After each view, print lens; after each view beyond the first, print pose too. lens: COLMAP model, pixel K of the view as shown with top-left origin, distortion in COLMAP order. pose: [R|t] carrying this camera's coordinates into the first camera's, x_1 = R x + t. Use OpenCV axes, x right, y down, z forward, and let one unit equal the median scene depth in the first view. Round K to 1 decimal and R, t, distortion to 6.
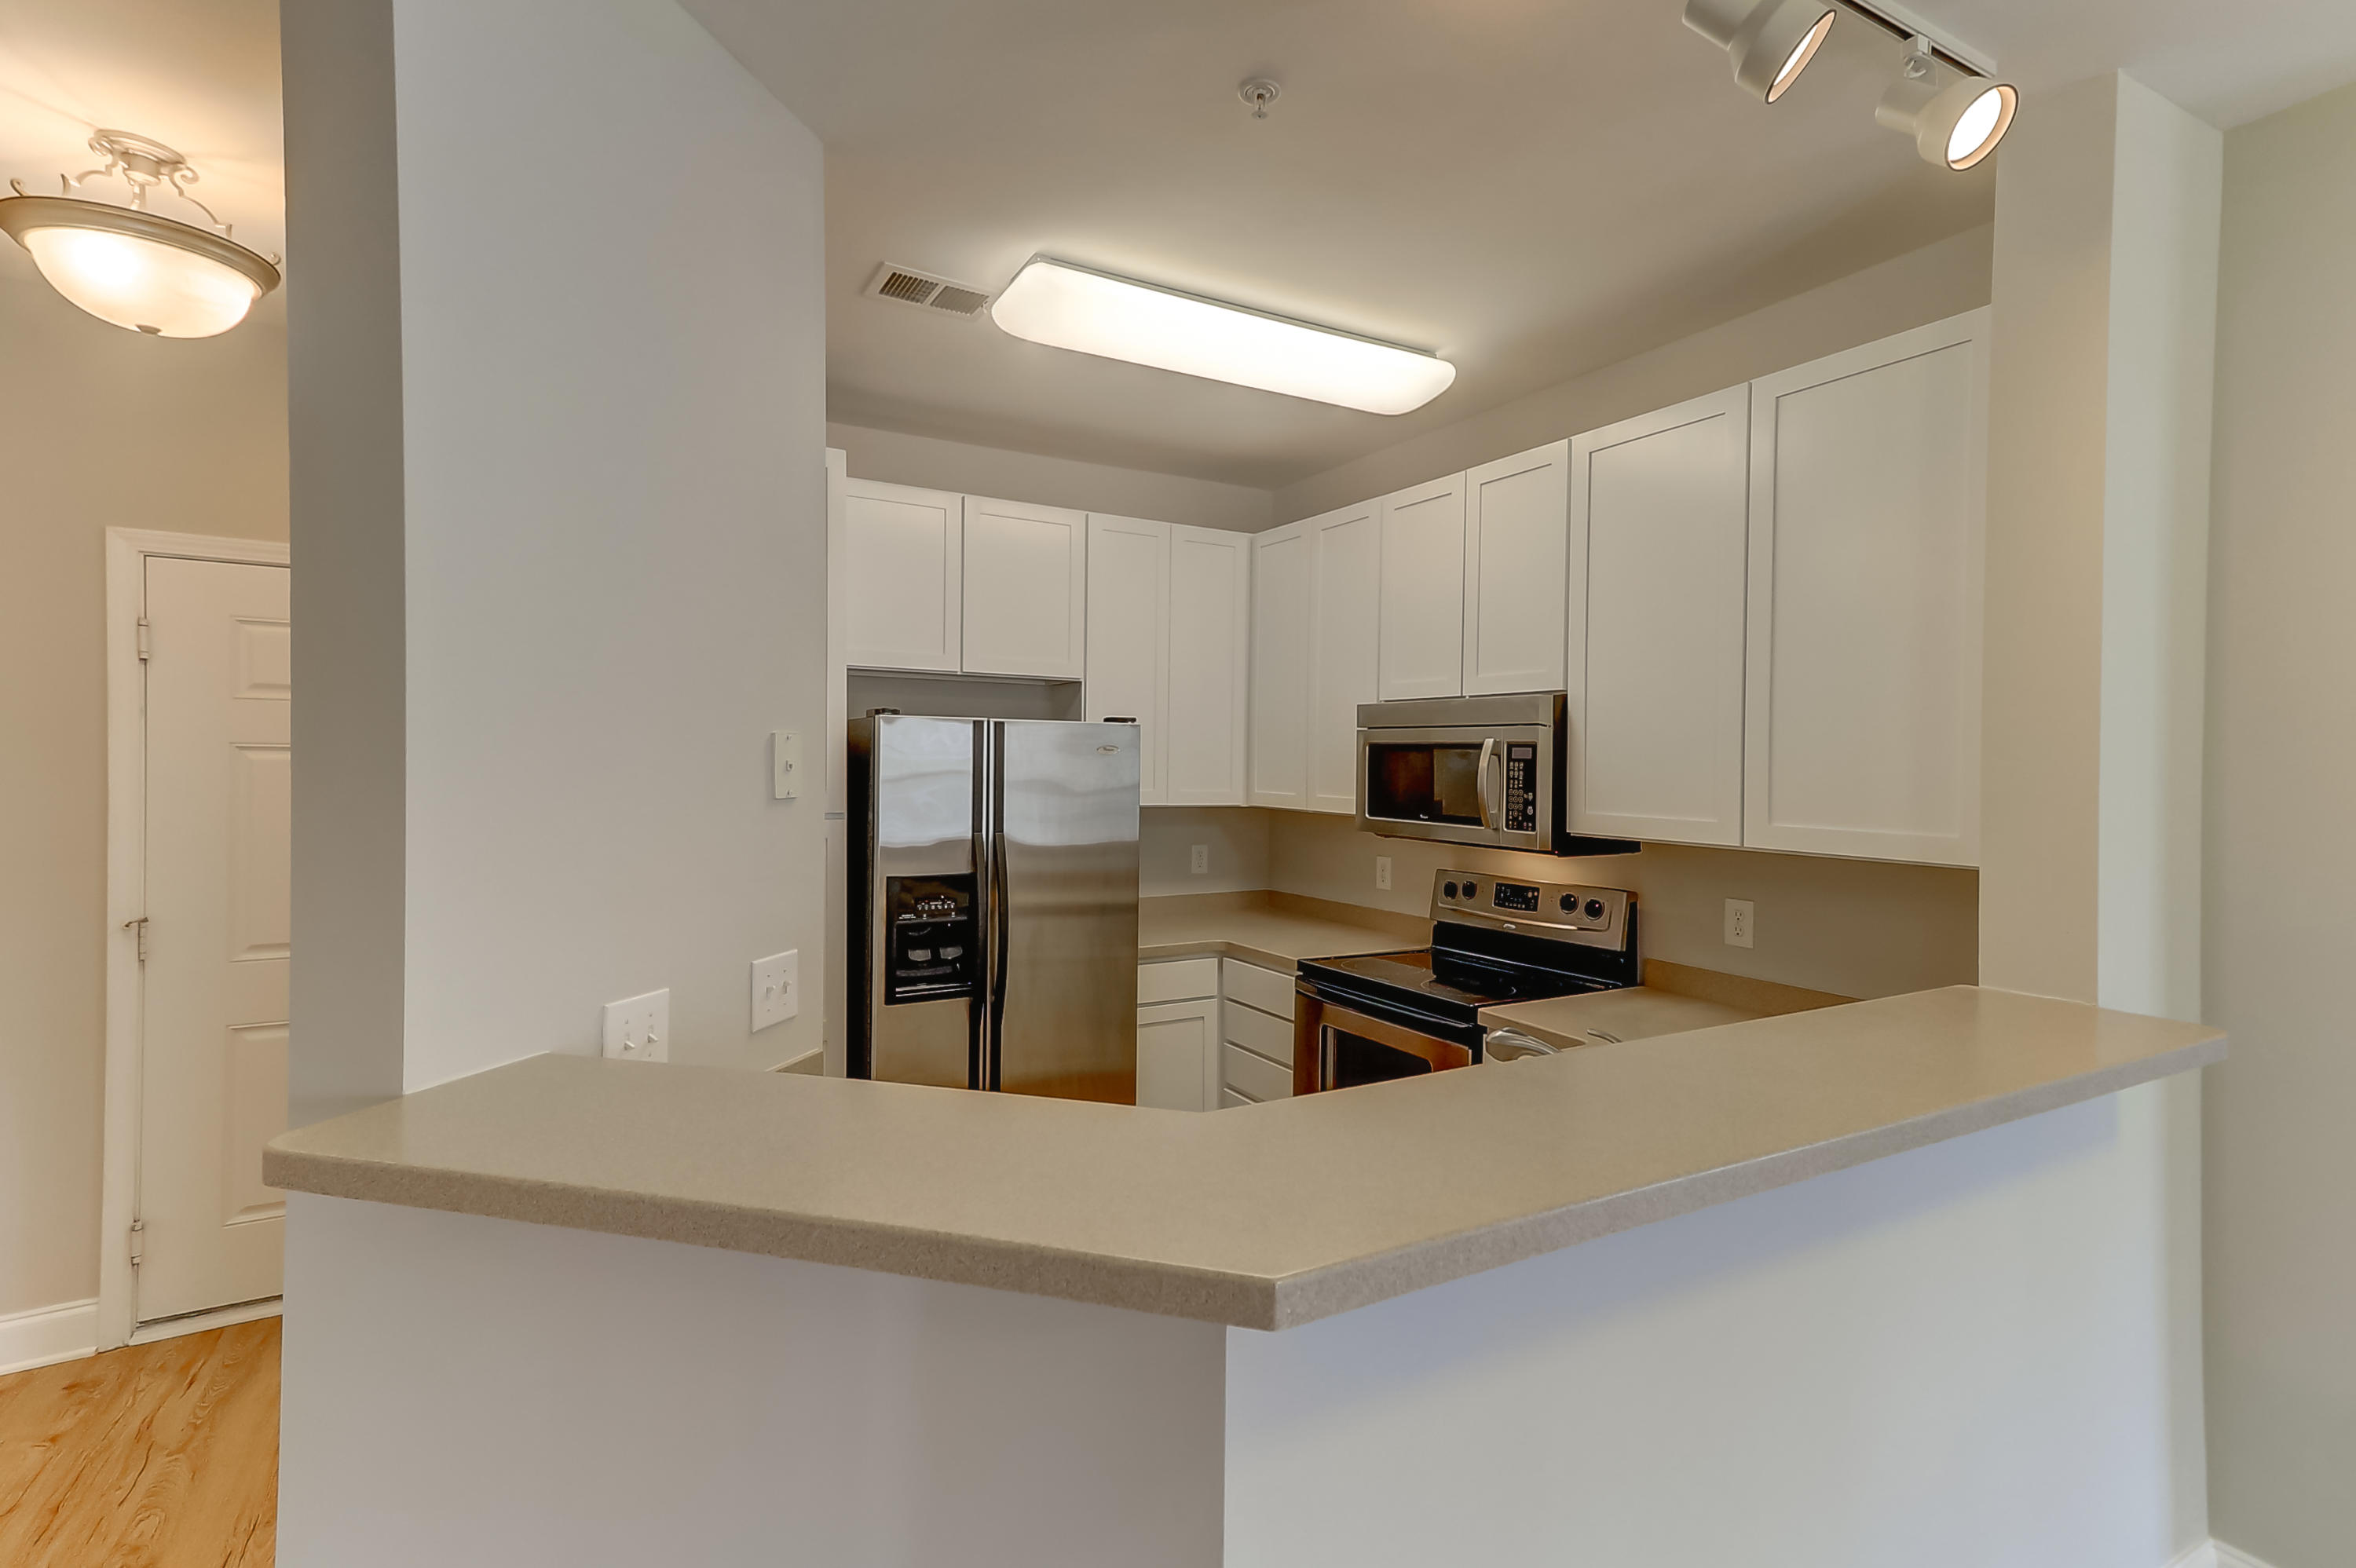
lens RADIAL K [[1085.8, 0, 1173.0], [0, 1085.8, 771.0], [0, 0, 1]] dist [0.030859, -0.001873]
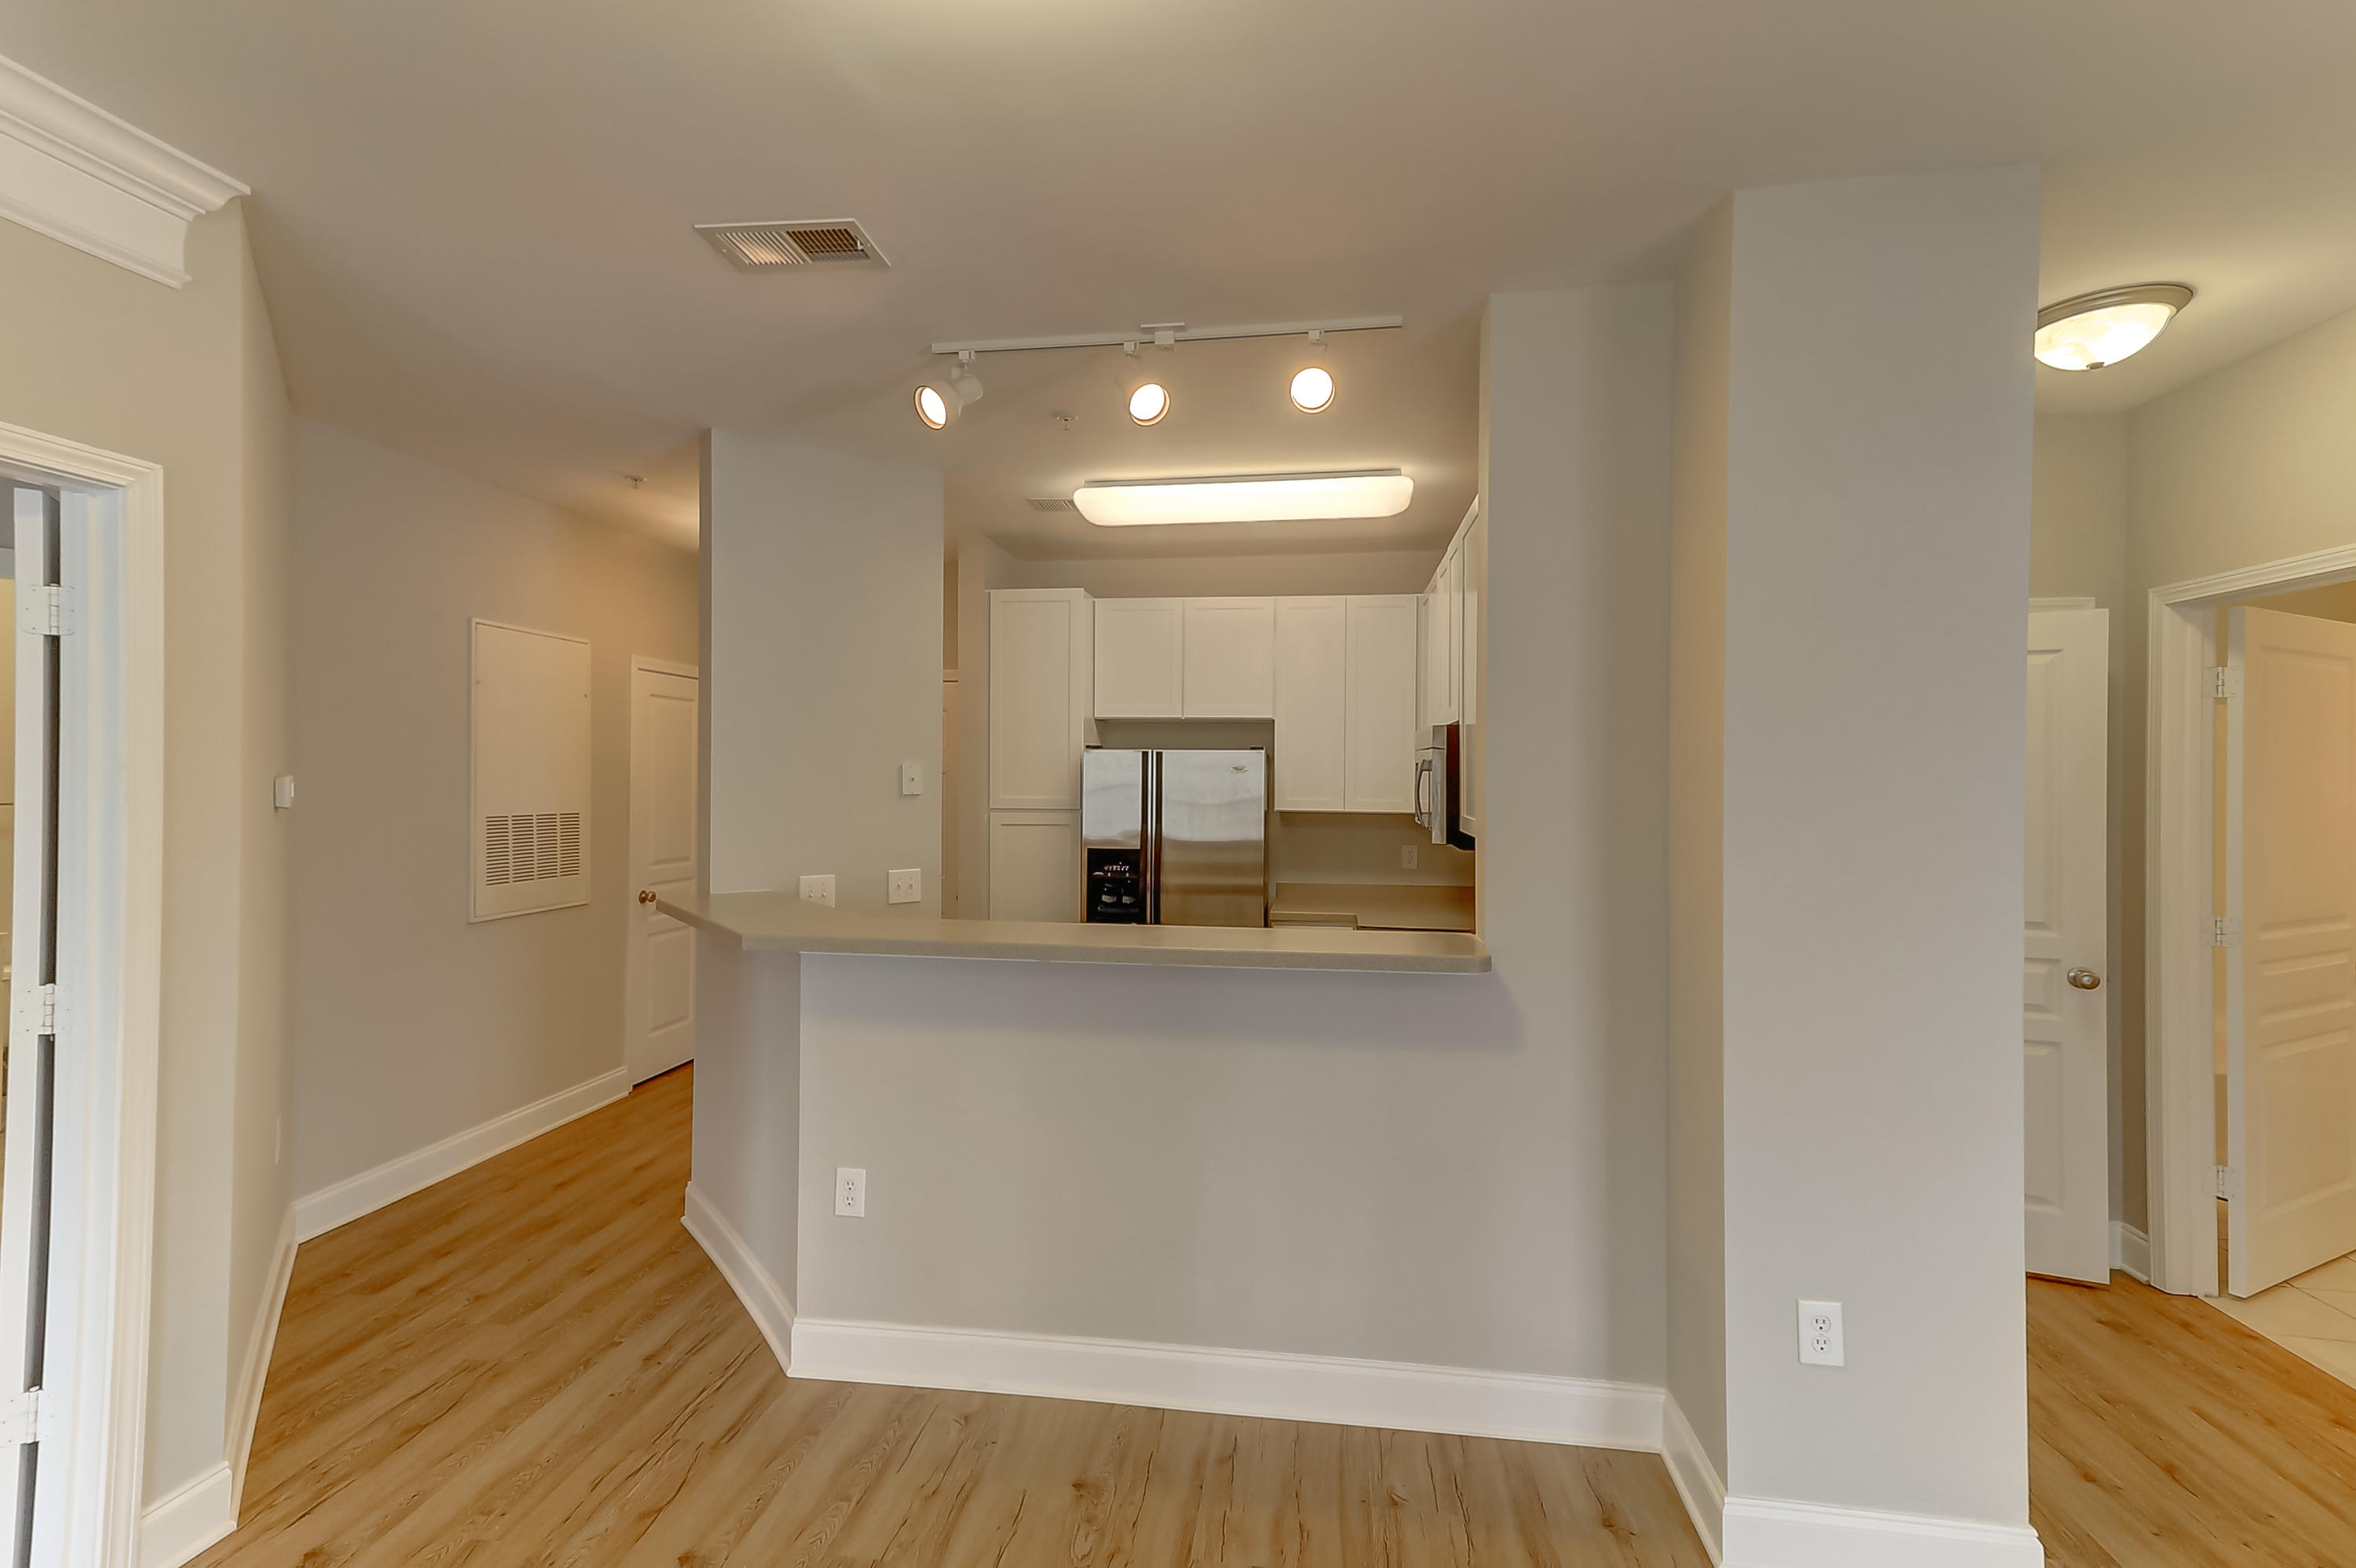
lens RADIAL K [[1085.8, 0, 1167.4], [0, 1085.8, 777.5], [0, 0, 1]] dist [0.030859, -0.001873]
pose [[0.792027, -0.001799, -0.610483, 0.796199], [-0.004906, 0.999945, -0.009311, 0.005222], [0.610466, 0.010369, 0.791974, -0.211119]]
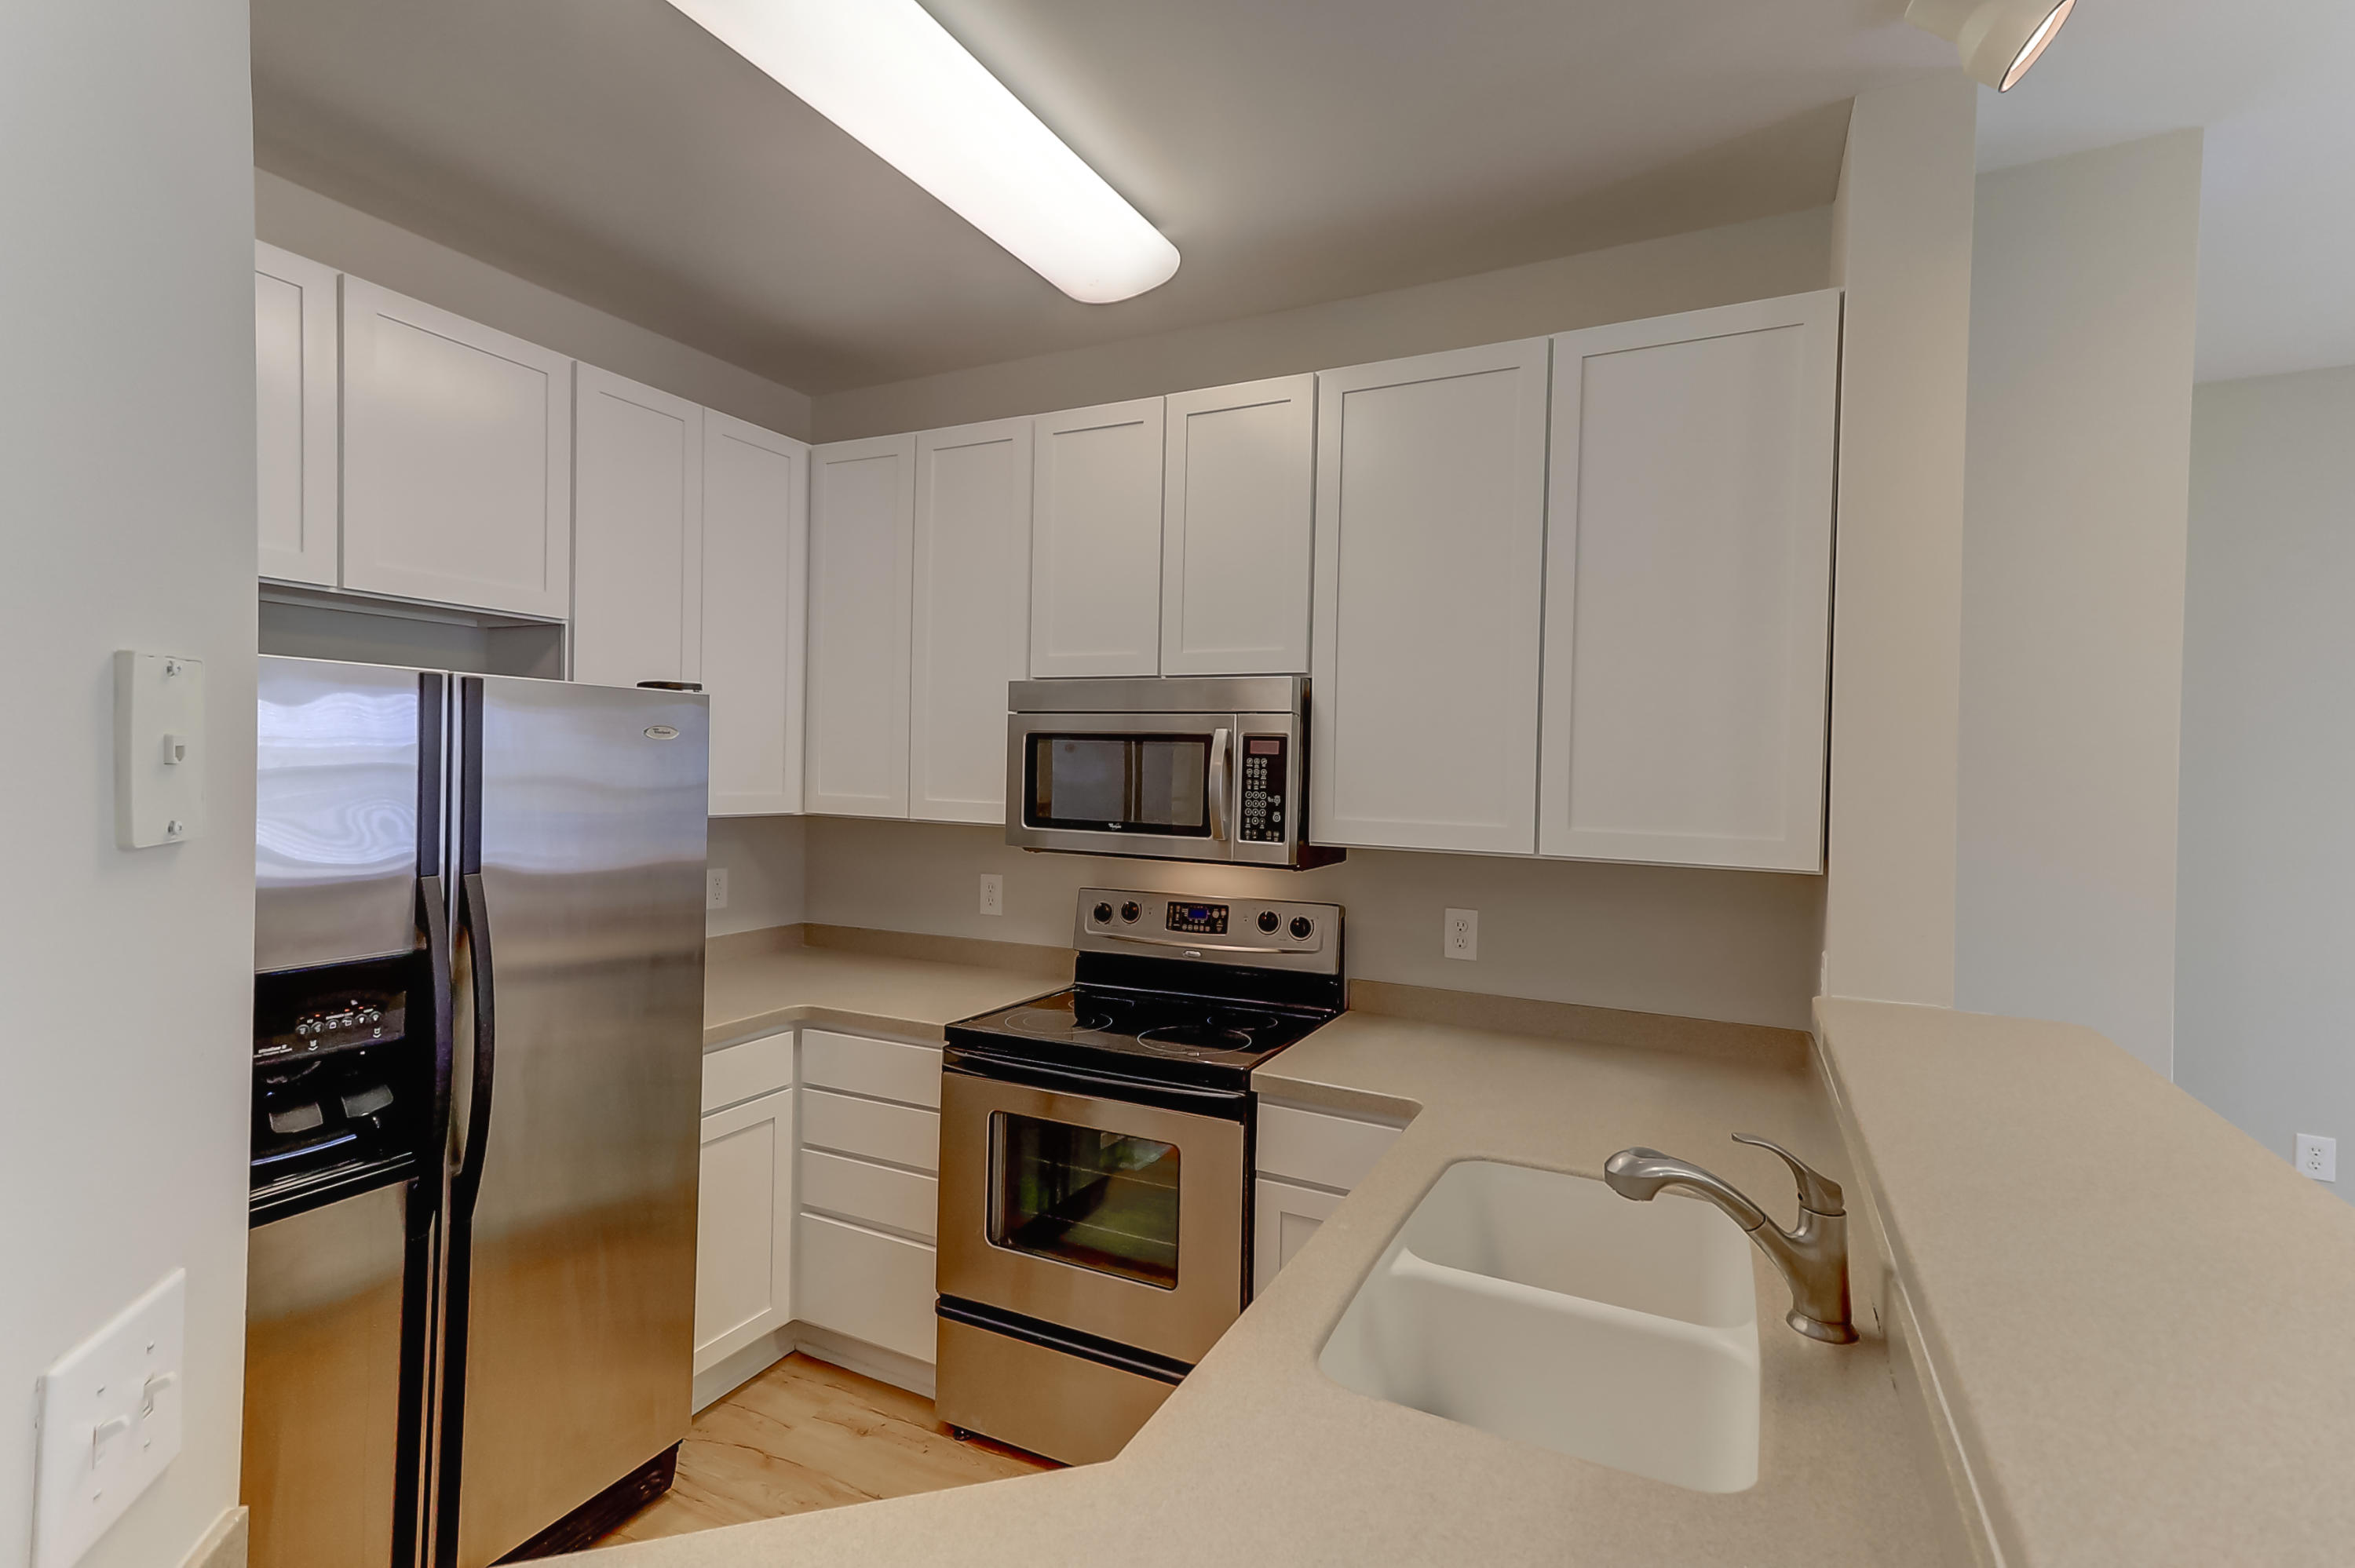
lens RADIAL K [[1085.3, 0, 1169.1], [0, 1085.3, 770.8], [0, 0, 1]] dist [0.030859, -0.001873]
pose [[0.835391, 0.002906, 0.549649, -0.173154], [-0.005473, 0.999980, 0.003032, -0.000569], [-0.549629, -0.005541, 0.835390, 0.327459]]
